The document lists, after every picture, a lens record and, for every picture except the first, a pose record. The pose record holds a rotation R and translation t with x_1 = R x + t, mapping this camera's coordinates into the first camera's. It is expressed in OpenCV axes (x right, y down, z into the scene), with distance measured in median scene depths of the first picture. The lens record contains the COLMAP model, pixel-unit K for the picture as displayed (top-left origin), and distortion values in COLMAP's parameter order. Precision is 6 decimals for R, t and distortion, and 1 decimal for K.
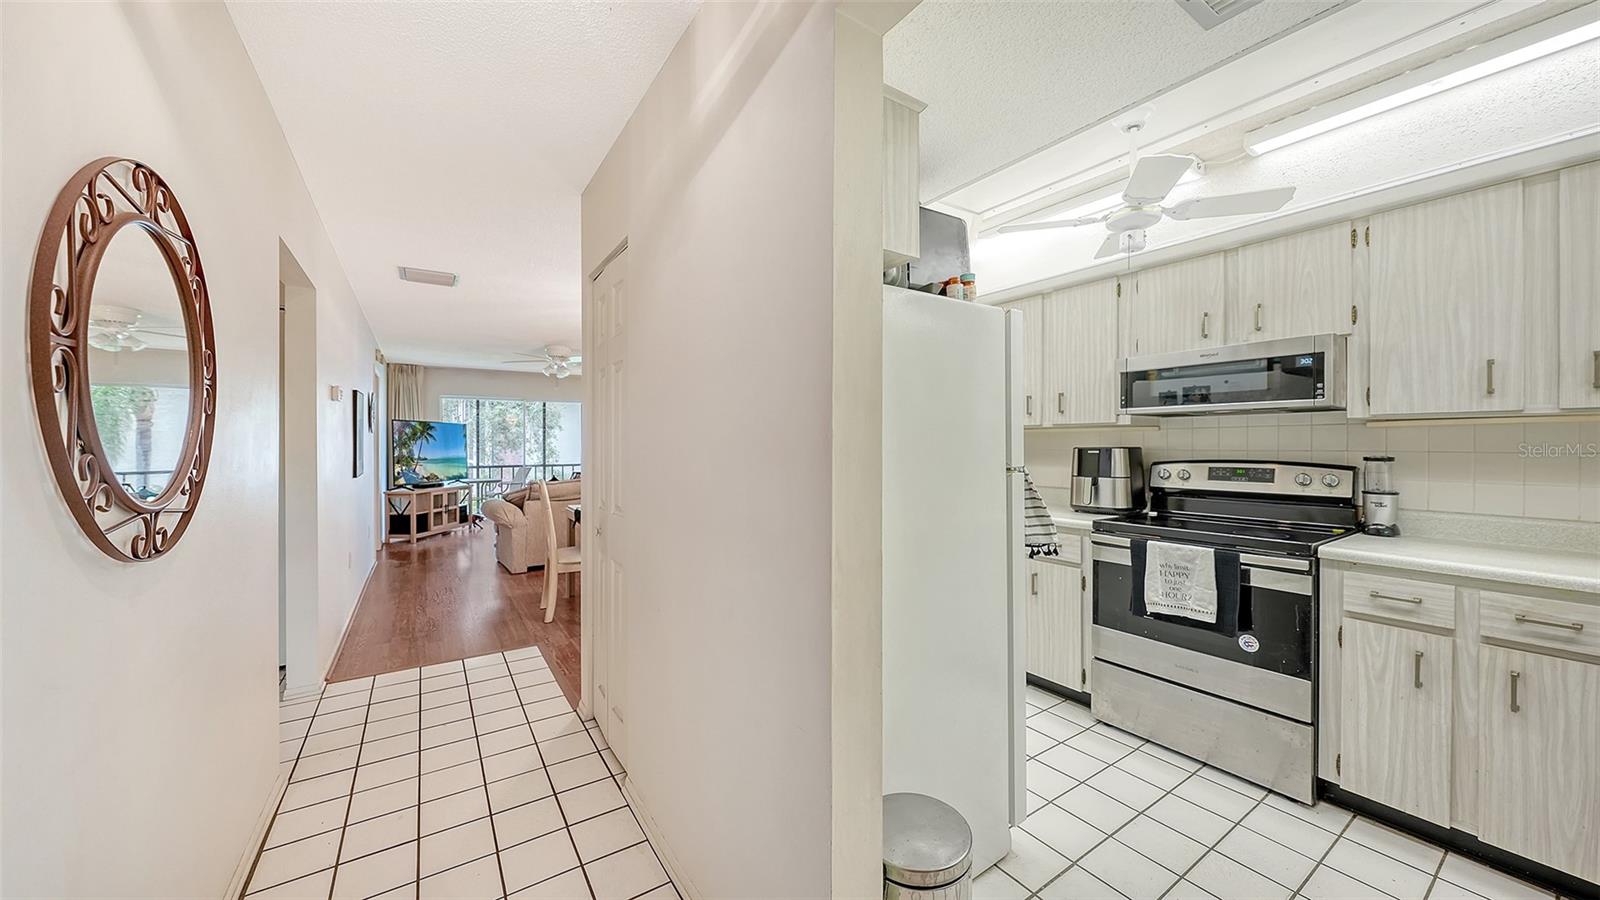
lens RADIAL K [[552.9, 0, 785.4], [0, 552.9, 447.1], [0, 0, 1]] dist [-0.006310, 0.000446]
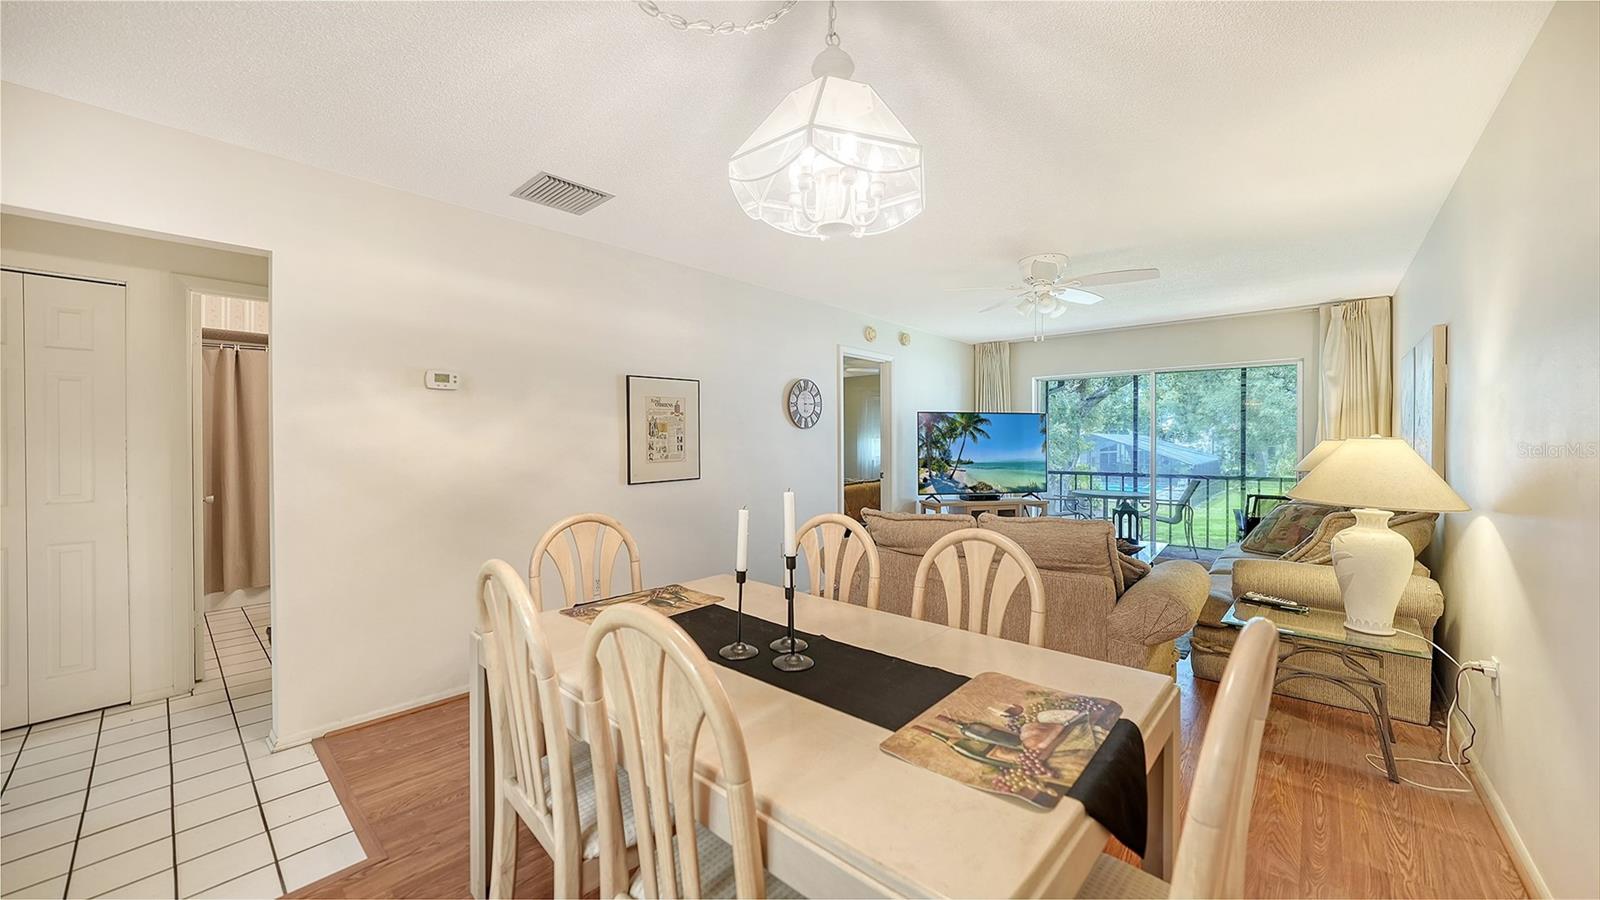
lens RADIAL K [[586.8, 0, 803.5], [0, 586.8, 458.6], [0, 0, 1]] dist [-0.030158, 0.000159]
pose [[0.256556, 0.024823, -0.966211, 0.161572], [-0.004653, 0.999690, 0.024447, -0.005667], [0.966518, -0.001777, 0.256592, 1.679653]]
